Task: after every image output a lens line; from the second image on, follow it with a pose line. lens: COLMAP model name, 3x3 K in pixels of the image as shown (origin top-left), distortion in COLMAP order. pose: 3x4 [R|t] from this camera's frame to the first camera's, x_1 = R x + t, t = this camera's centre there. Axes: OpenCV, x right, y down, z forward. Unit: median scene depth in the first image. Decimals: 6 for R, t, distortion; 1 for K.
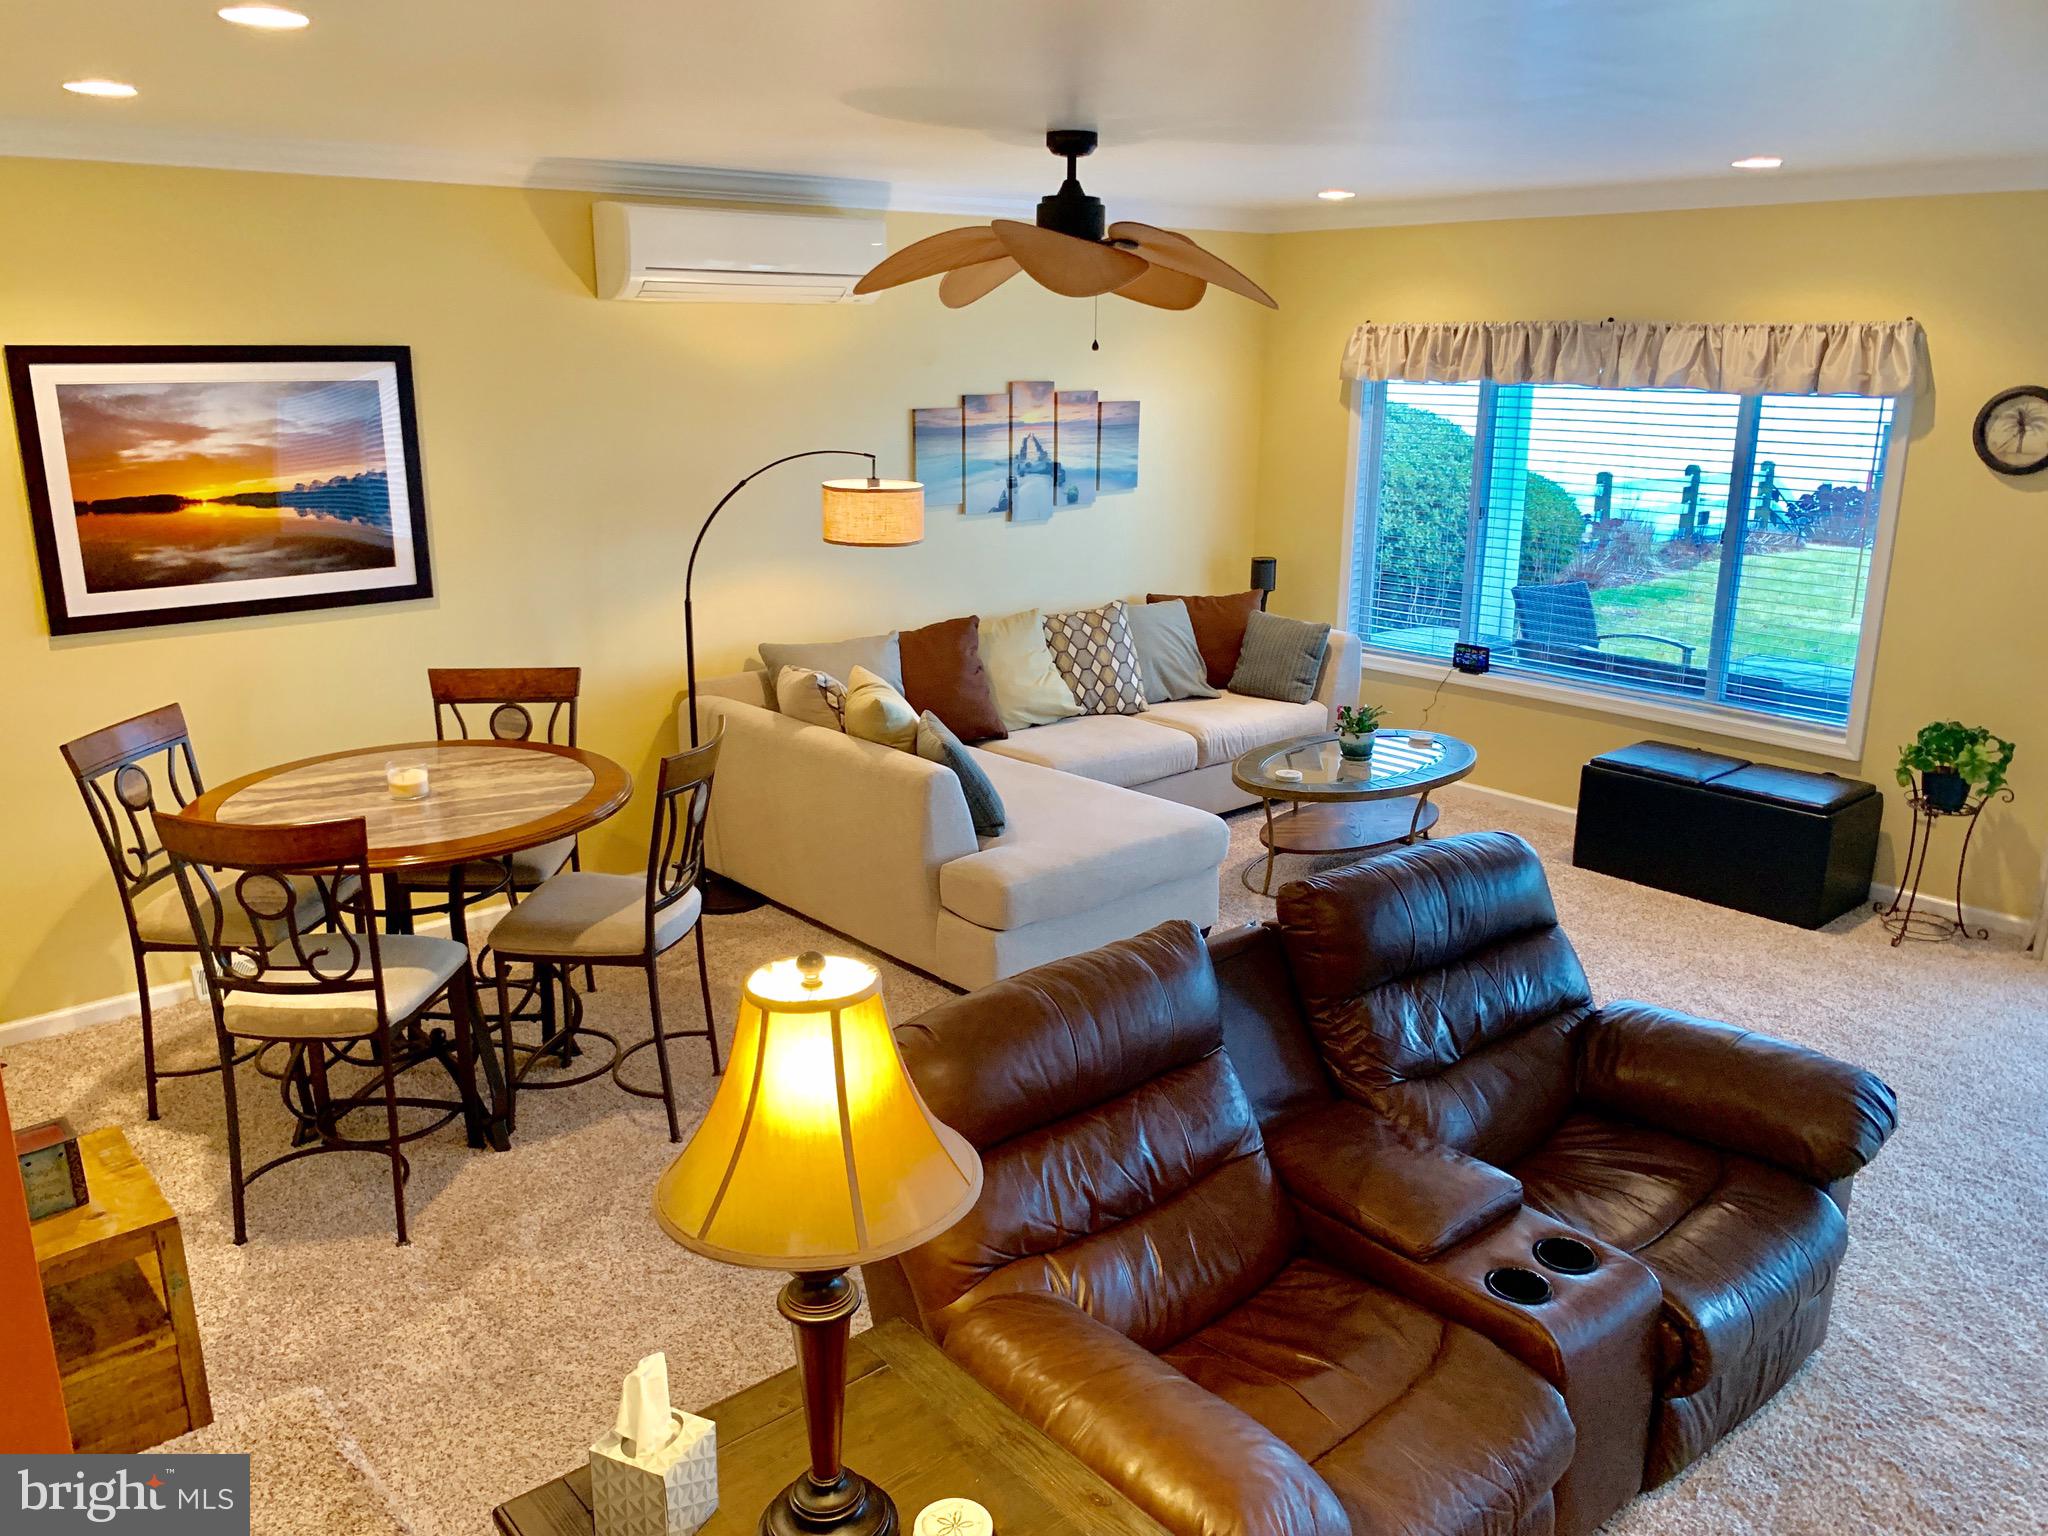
lens RADIAL K [[1554.5, 0, 1025.7], [0, 1554.5, 779.3], [0, 0, 1]] dist [0.088869, -0.144933]
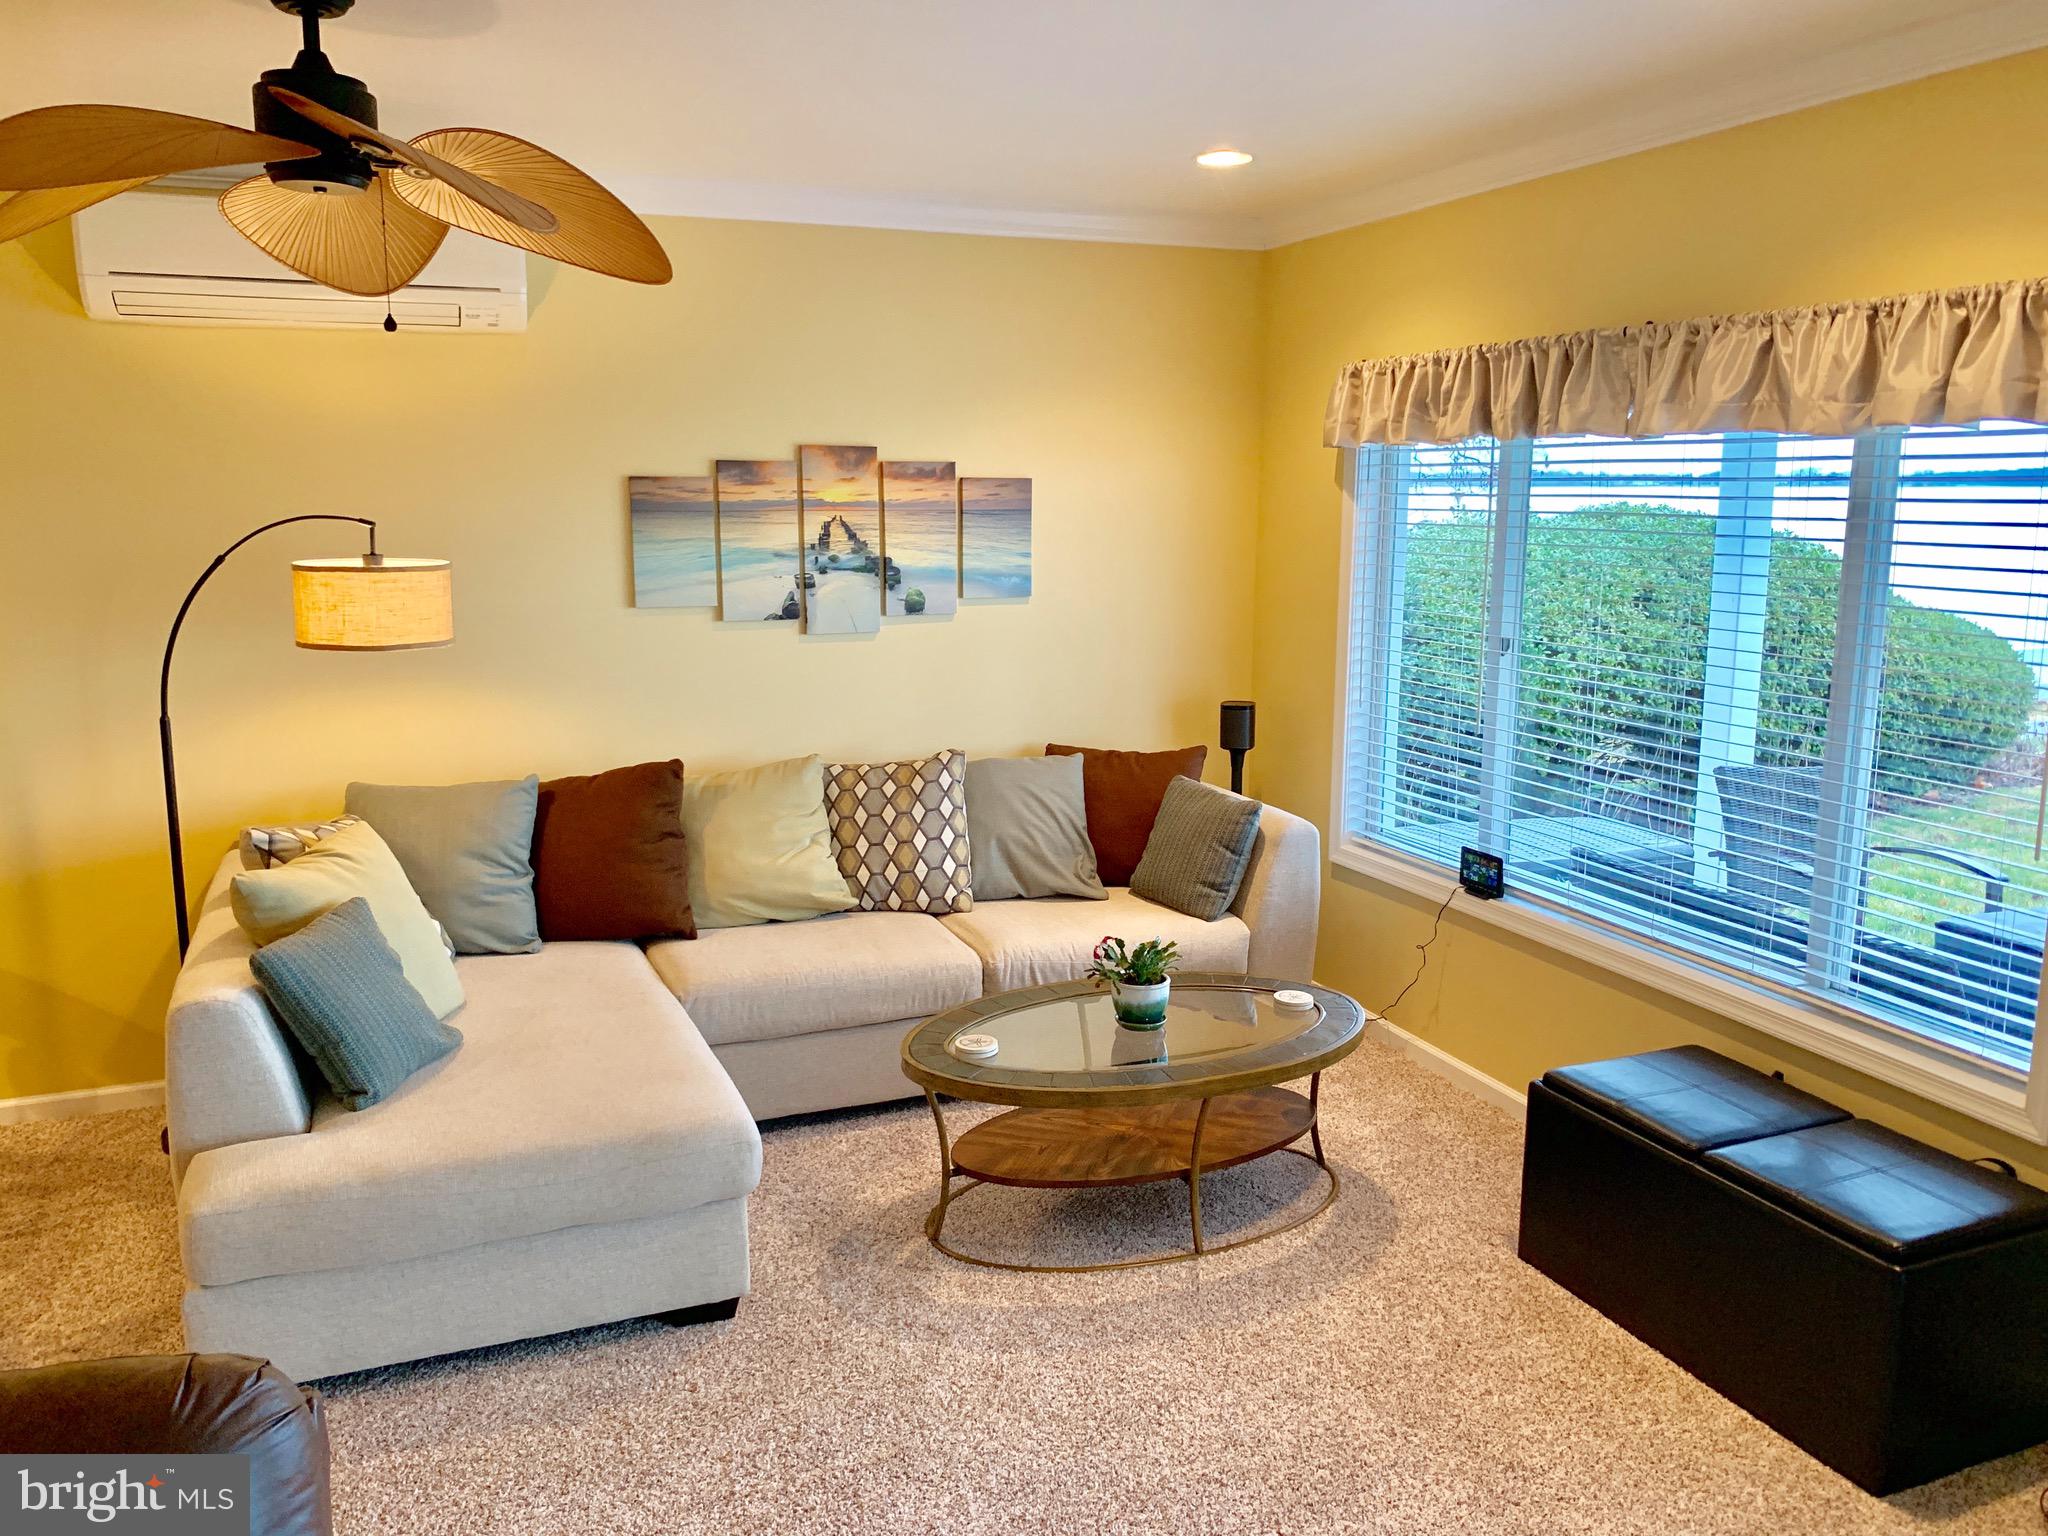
lens RADIAL K [[1552.1, 0, 1024.0], [0, 1552.1, 768.0], [0, 0, 1]] dist [0.085412, -0.113945]
pose [[0.942080, 0.056750, -0.330553, 0.331131], [-0.088423, 0.992737, -0.081572, -0.053854], [0.323523, 0.106076, 0.940256, 0.359440]]
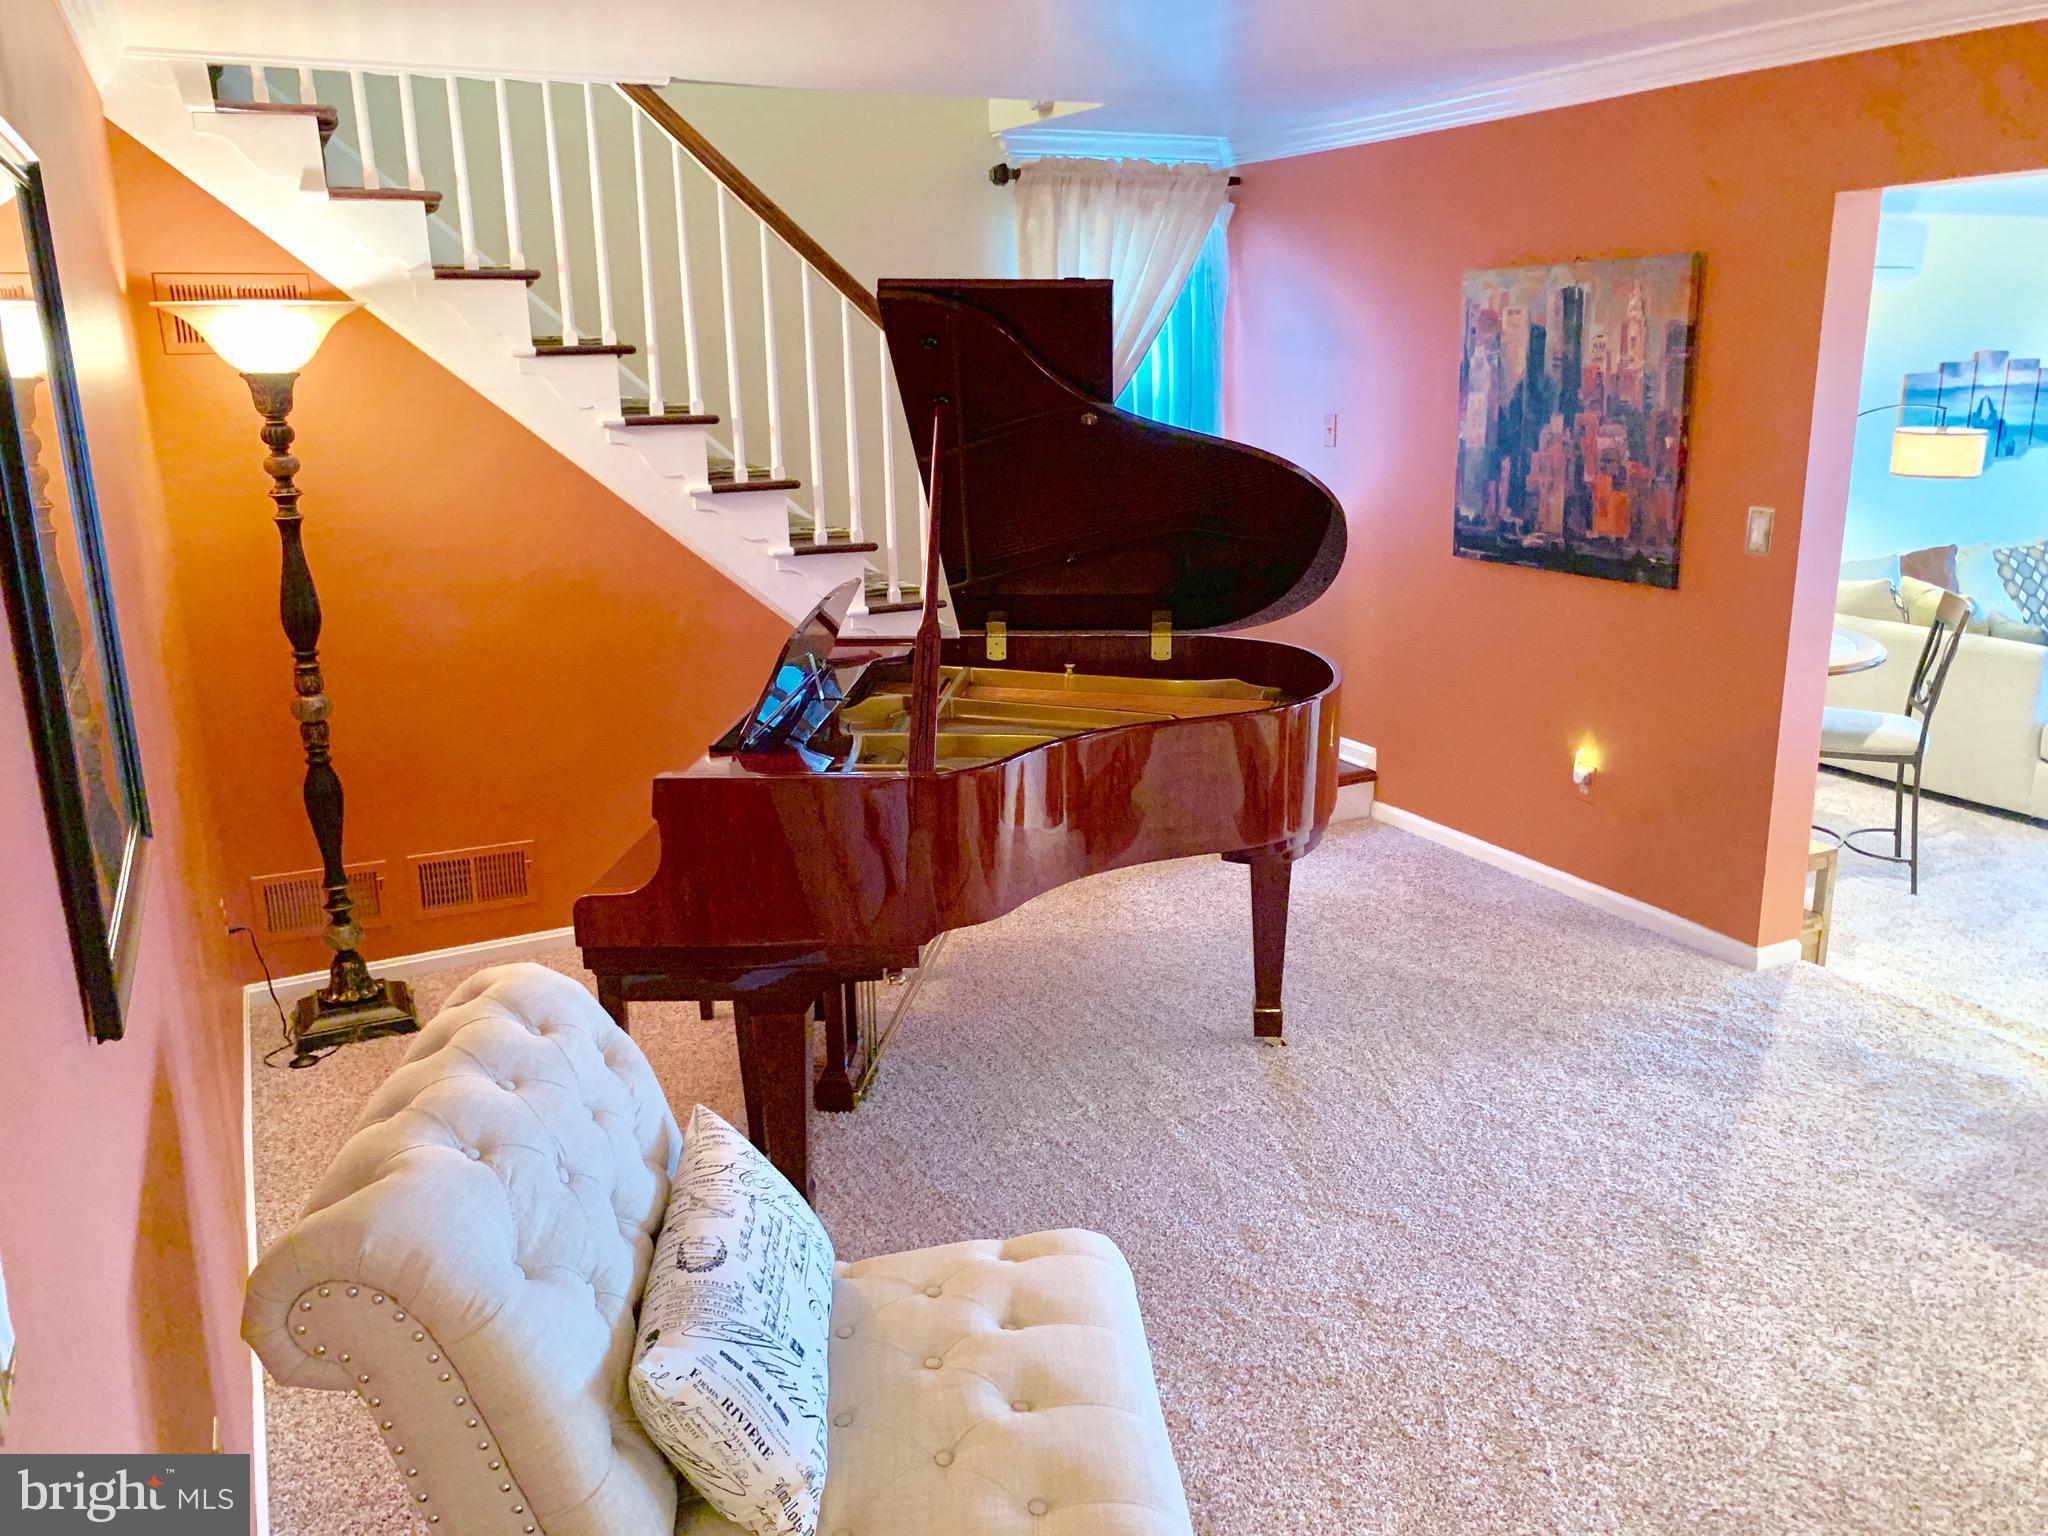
lens RADIAL K [[1554.5, 0, 1025.7], [0, 1554.5, 779.3], [0, 0, 1]] dist [0.088869, -0.144933]
pose [[0.963540, 0.044157, -0.263897, -0.368474], [-0.044110, 0.999008, 0.006105, 0.092373], [0.263904, 0.005758, 0.964532, -0.330308]]
